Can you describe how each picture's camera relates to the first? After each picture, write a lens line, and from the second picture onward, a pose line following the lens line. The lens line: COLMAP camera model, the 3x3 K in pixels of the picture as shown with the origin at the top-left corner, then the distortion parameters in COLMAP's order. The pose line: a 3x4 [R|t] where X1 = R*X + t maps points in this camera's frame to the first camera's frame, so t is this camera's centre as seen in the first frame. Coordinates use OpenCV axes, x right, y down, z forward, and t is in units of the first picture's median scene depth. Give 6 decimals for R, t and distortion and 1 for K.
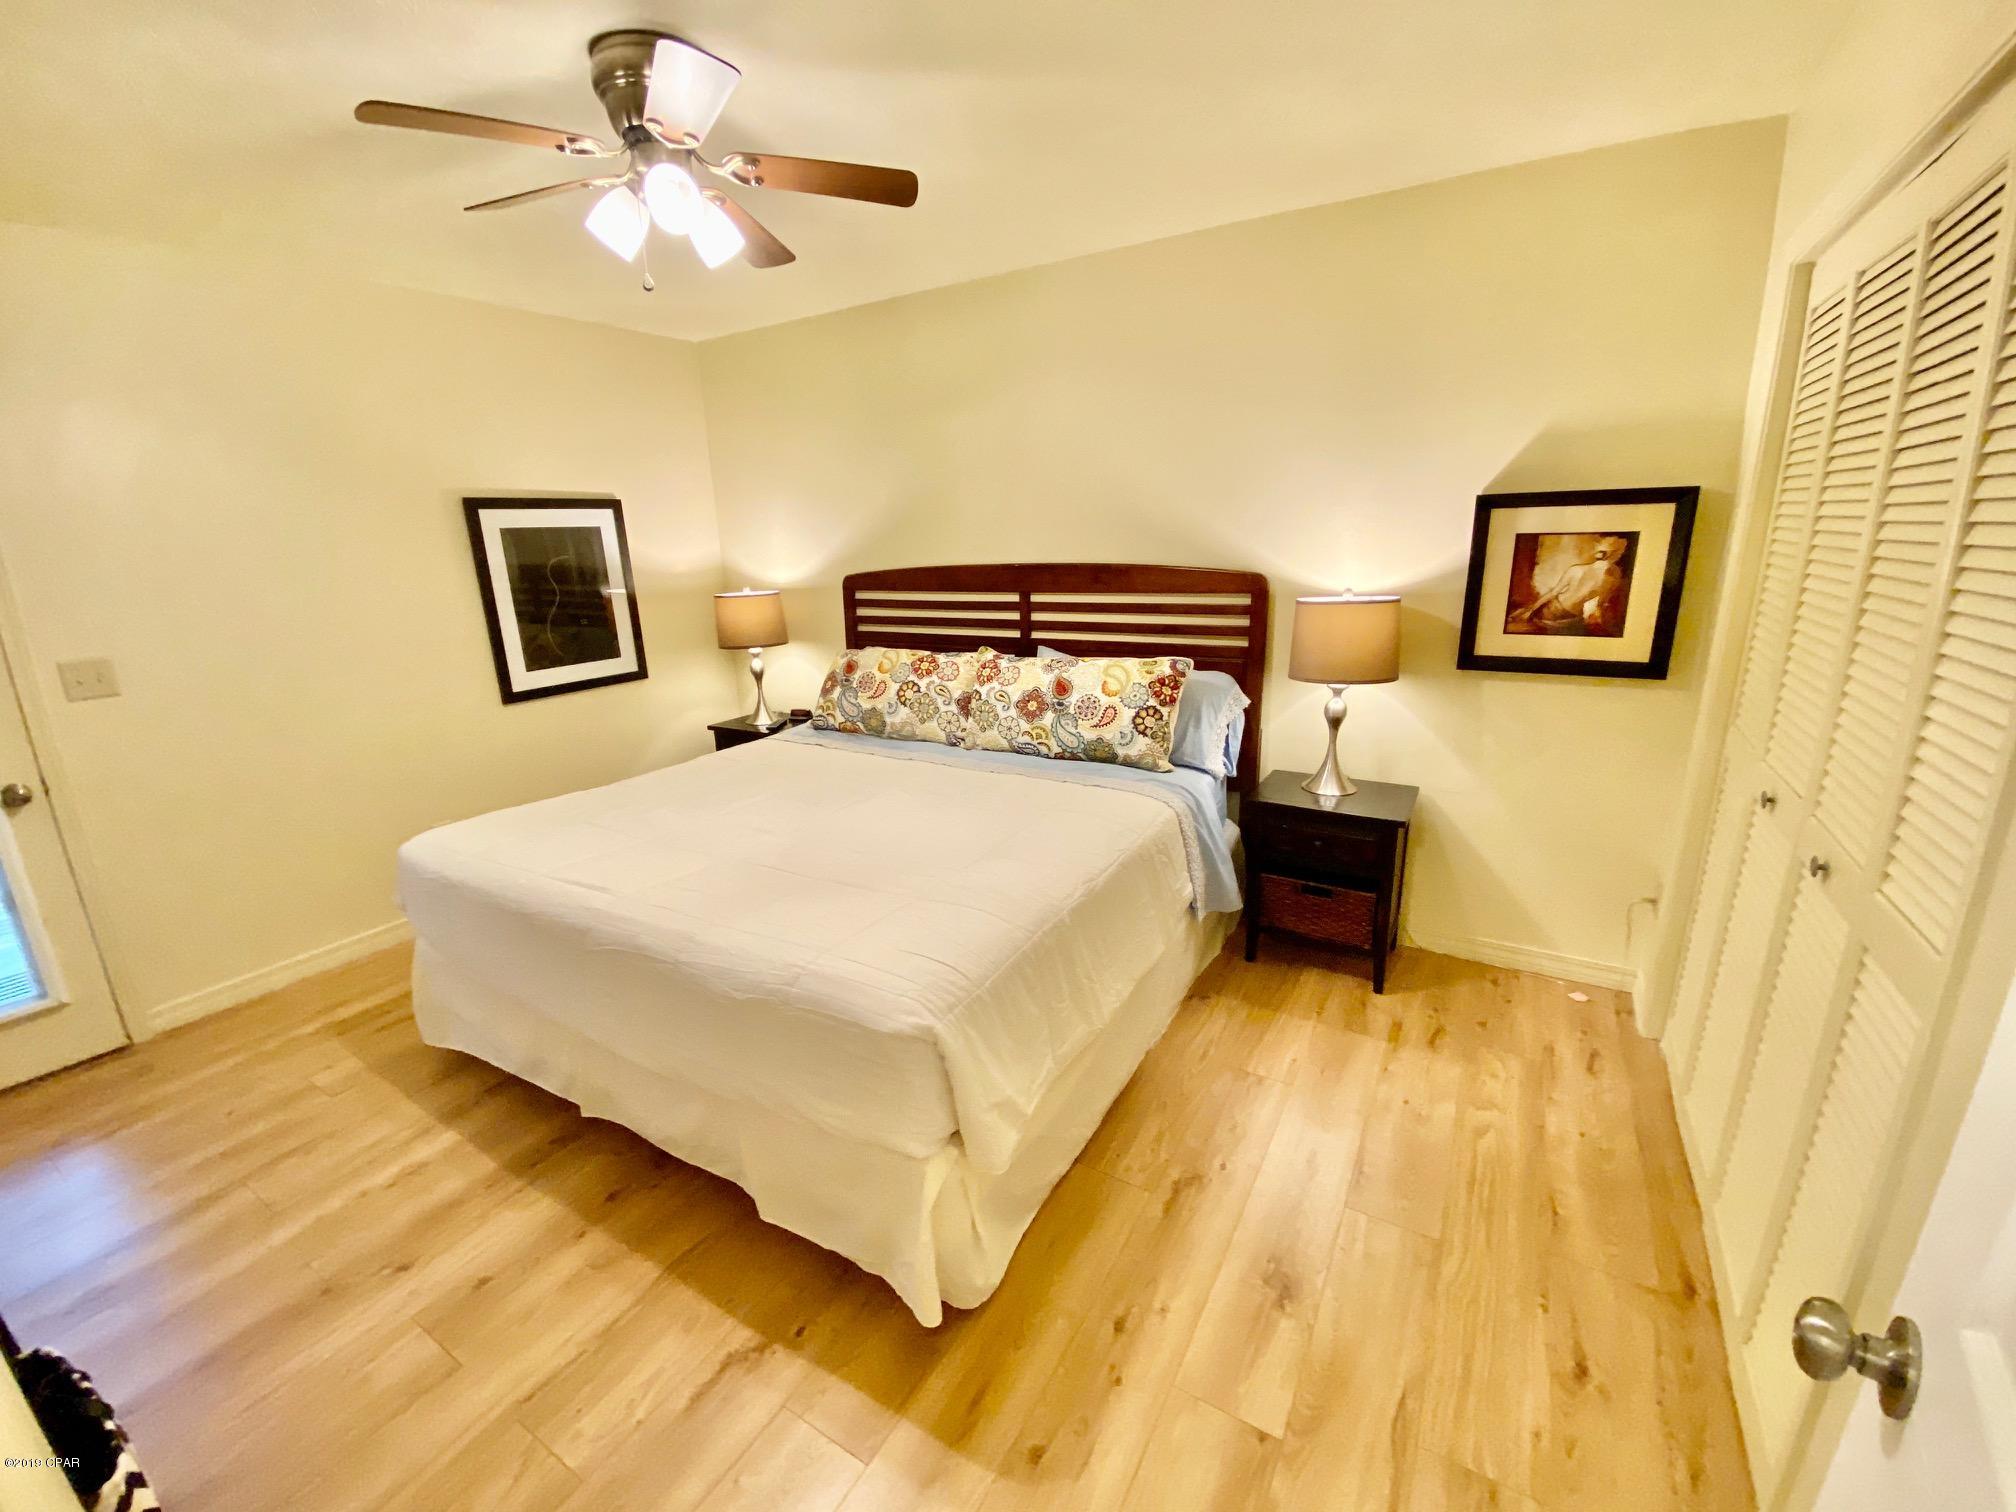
lens RADIAL K [[813.1, 0, 1000.4], [0, 813.1, 760.0], [0, 0, 1]] dist [0.025896, -0.023676]
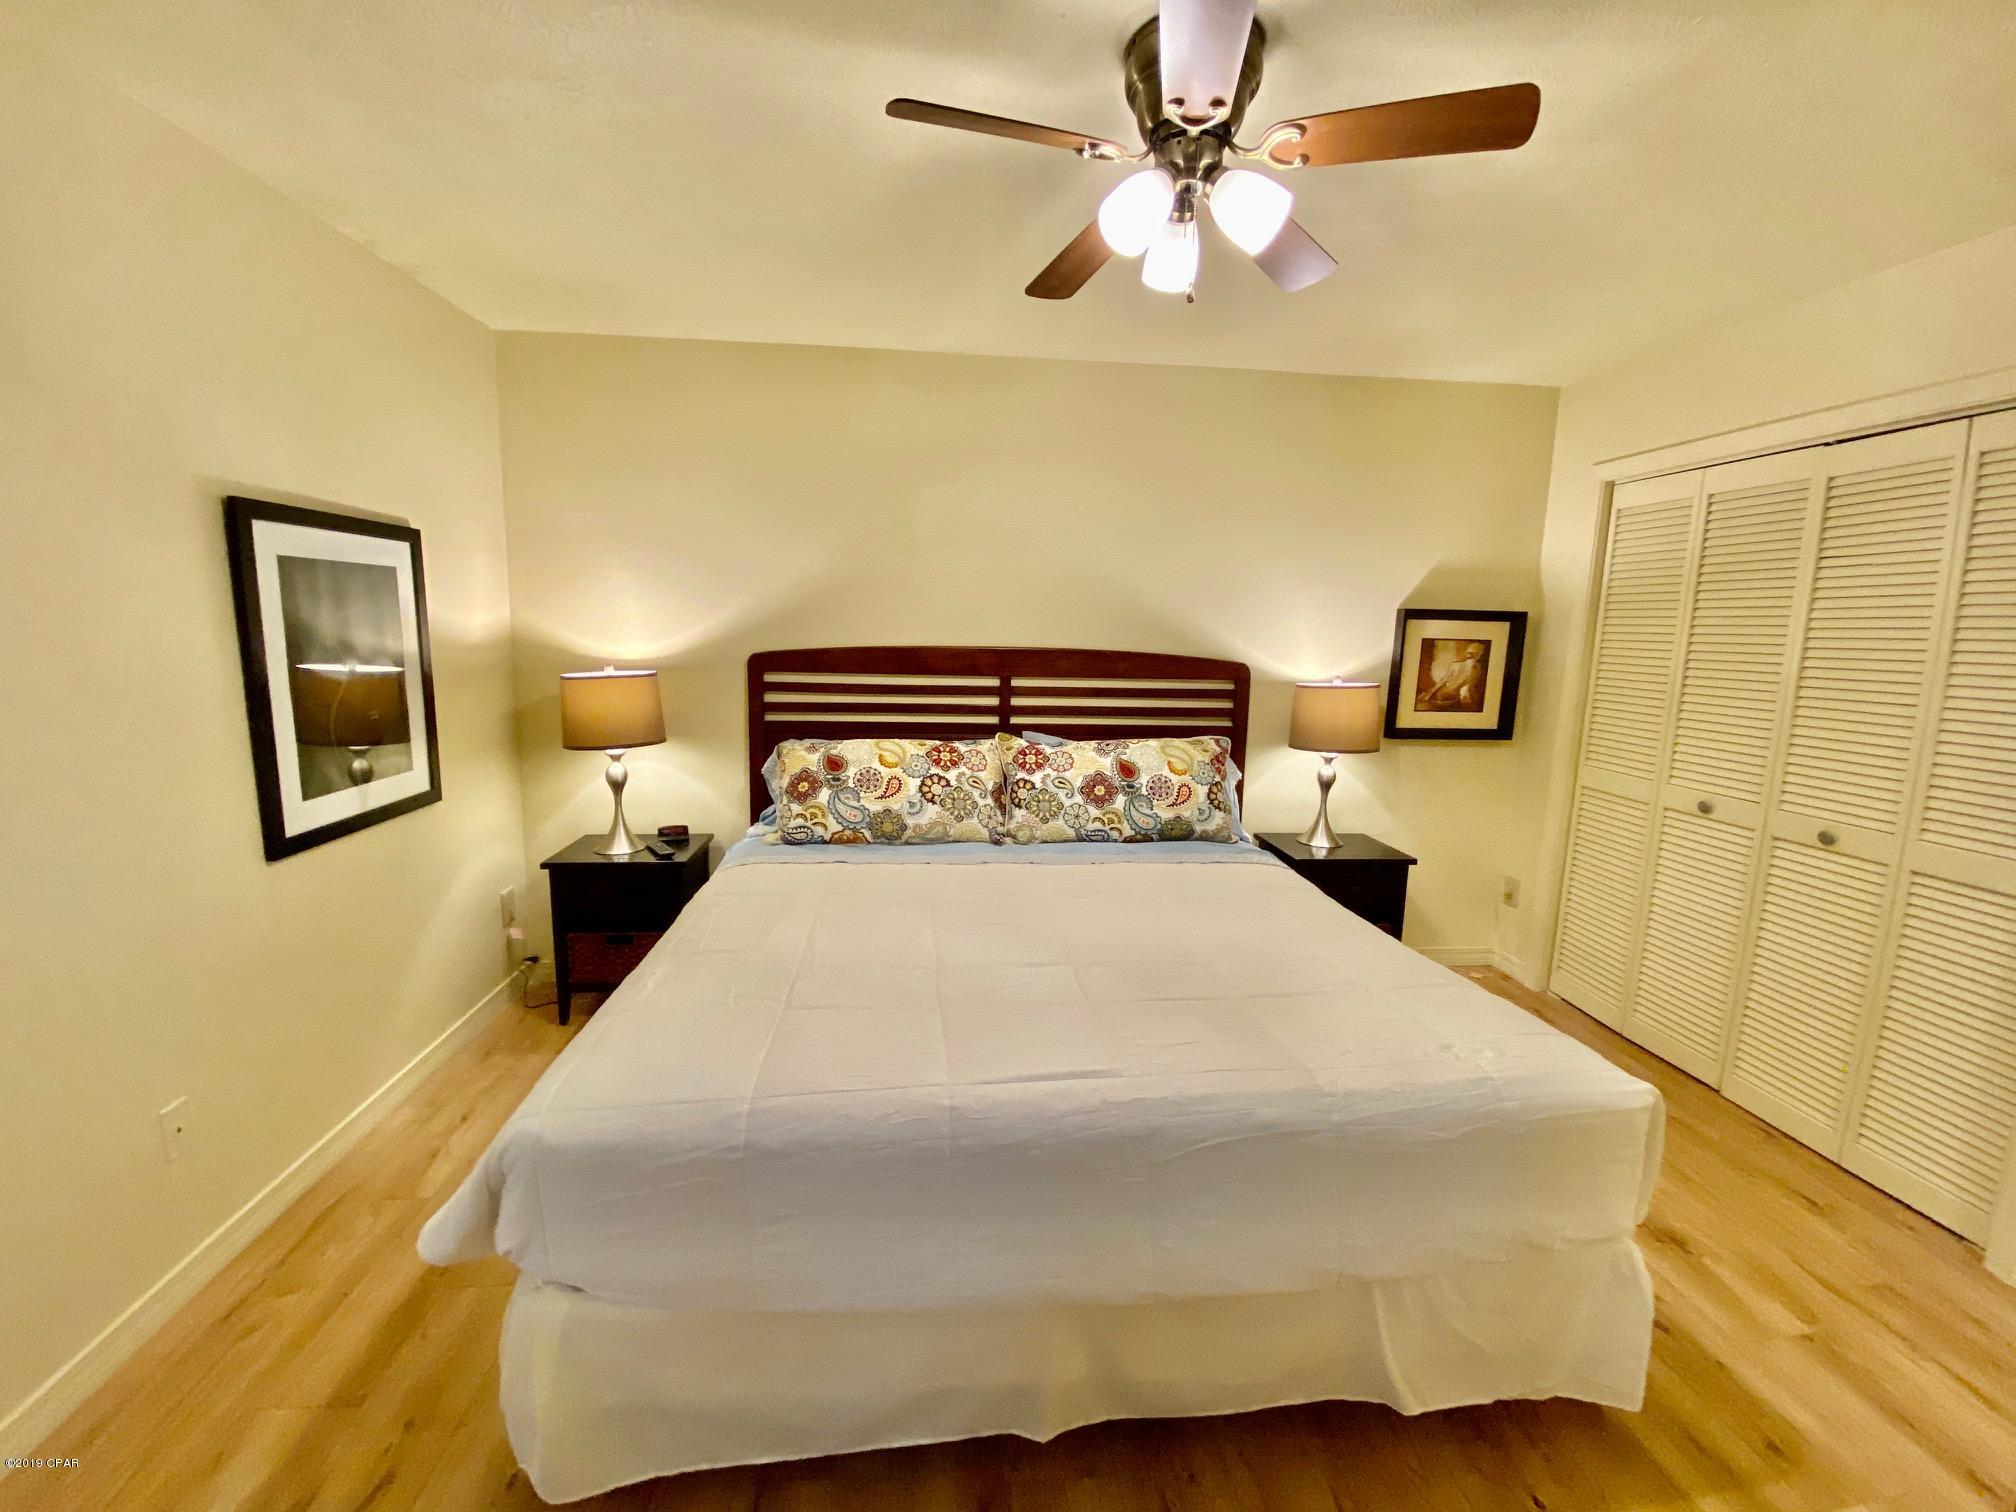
lens RADIAL K [[813.1, 0, 1000.4], [0, 813.1, 760.0], [0, 0, 1]] dist [0.025896, -0.023676]
pose [[0.800922, -0.044193, 0.597136, -0.668359], [0.113726, 0.990347, -0.079243, -0.041999], [-0.587869, 0.131378, 0.798217, 0.312533]]
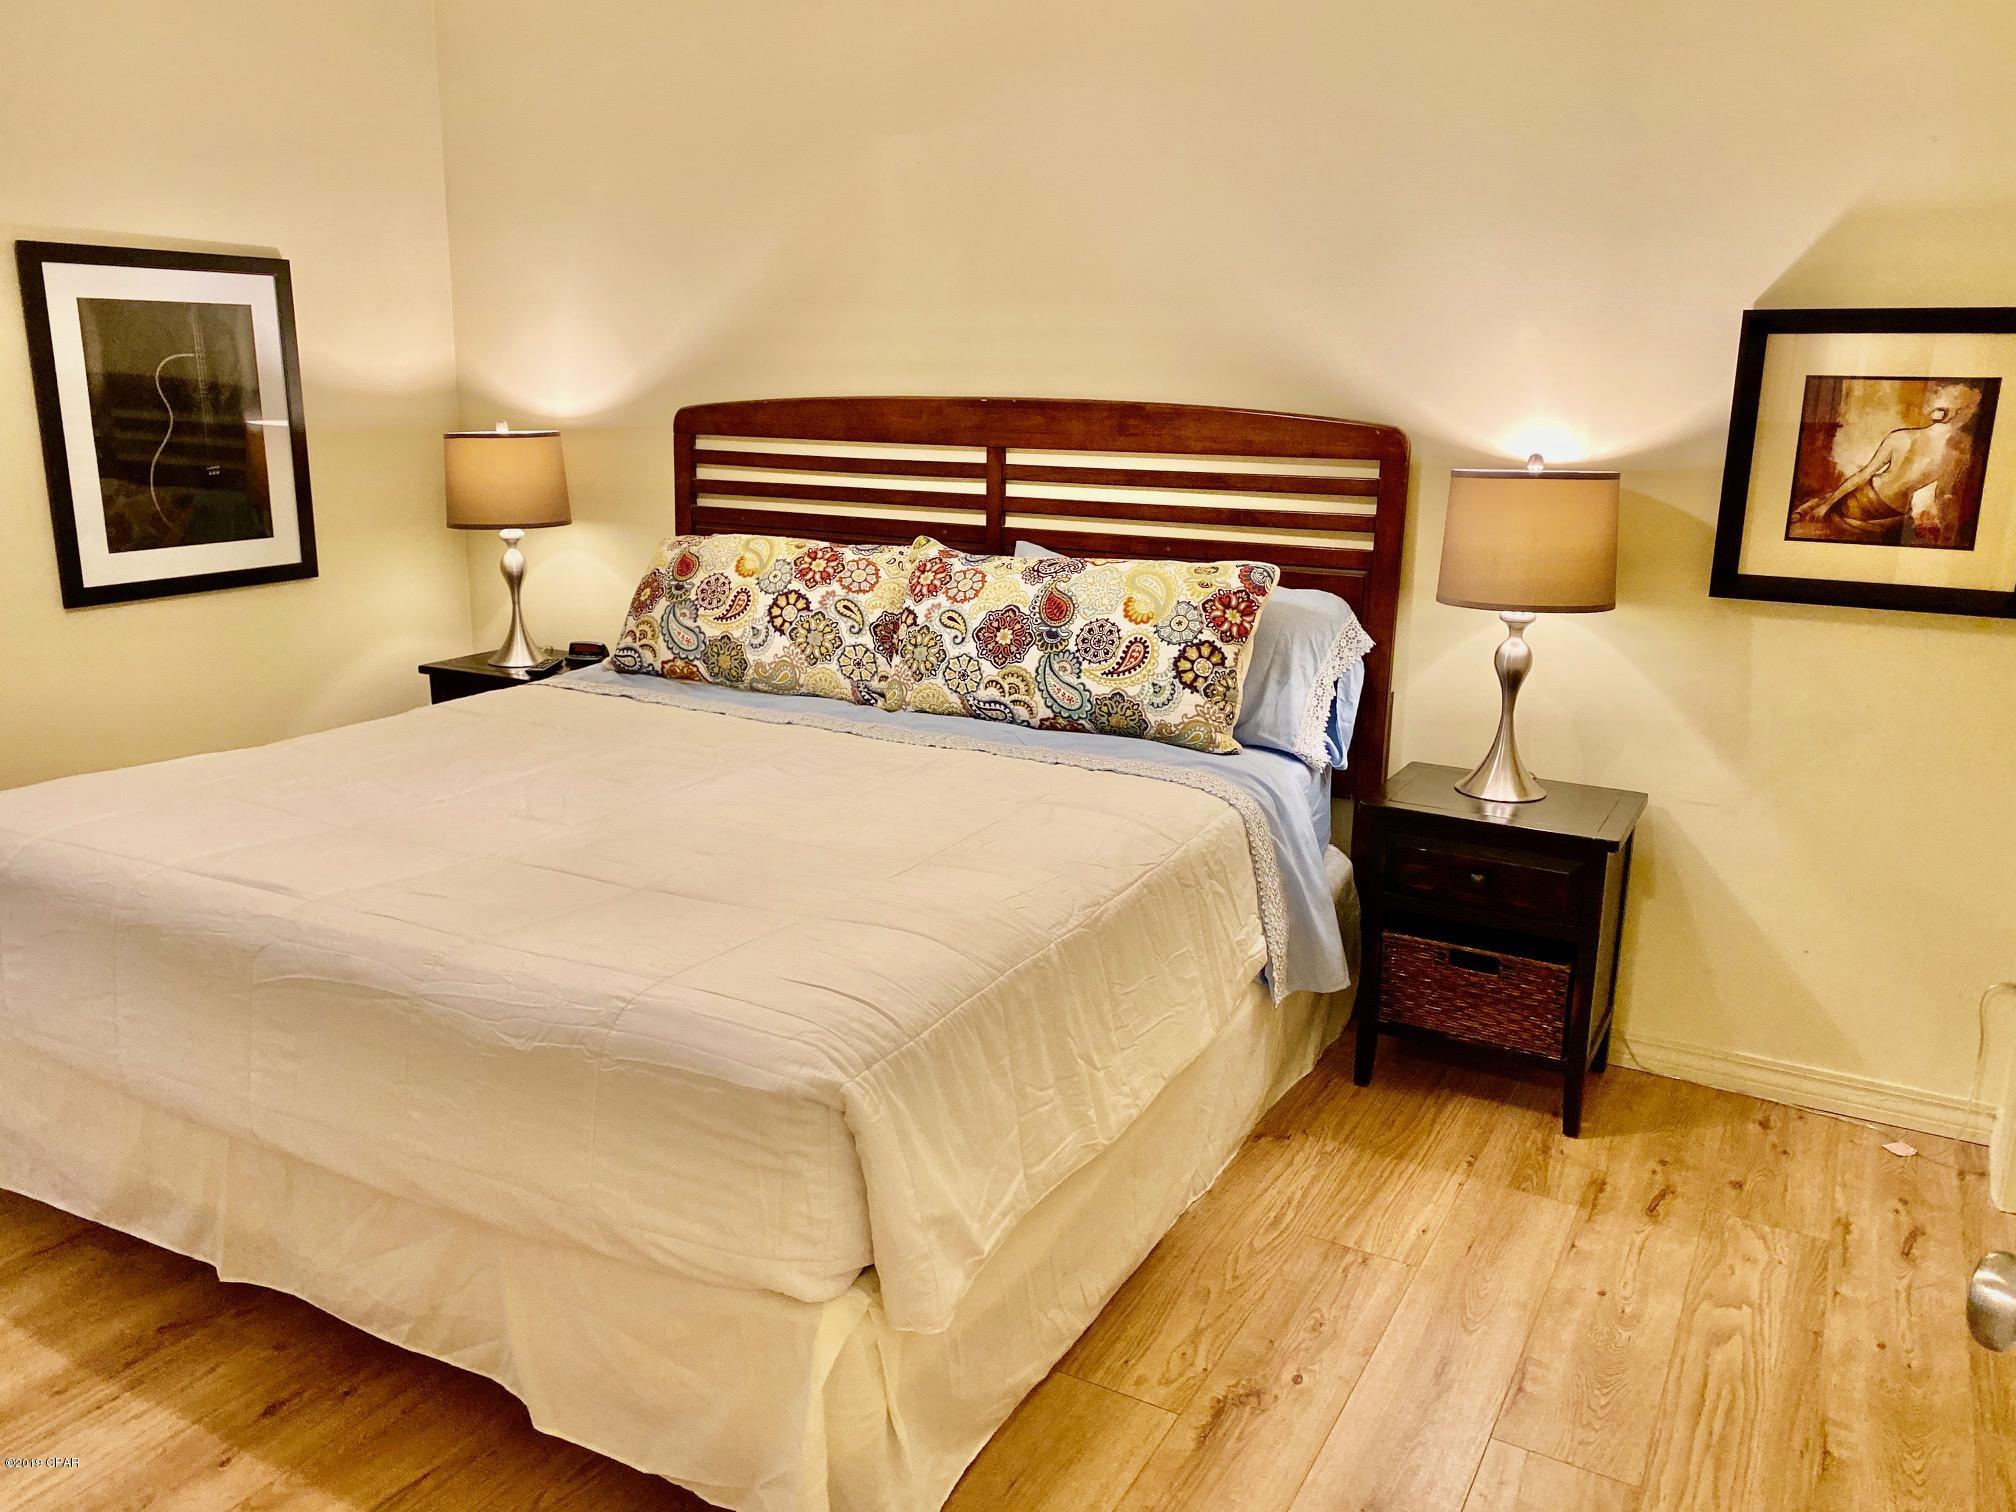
lens RADIAL K [[1539.0, 0, 986.9], [0, 1539.0, 750.1], [0, 0, 1]] dist [0.002017, 0.011381]
pose [[0.998716, 0.035025, 0.036601, -0.011256], [-0.033923, 0.998965, -0.030295, 0.051185], [-0.037624, 0.029015, 0.998871, -0.102789]]
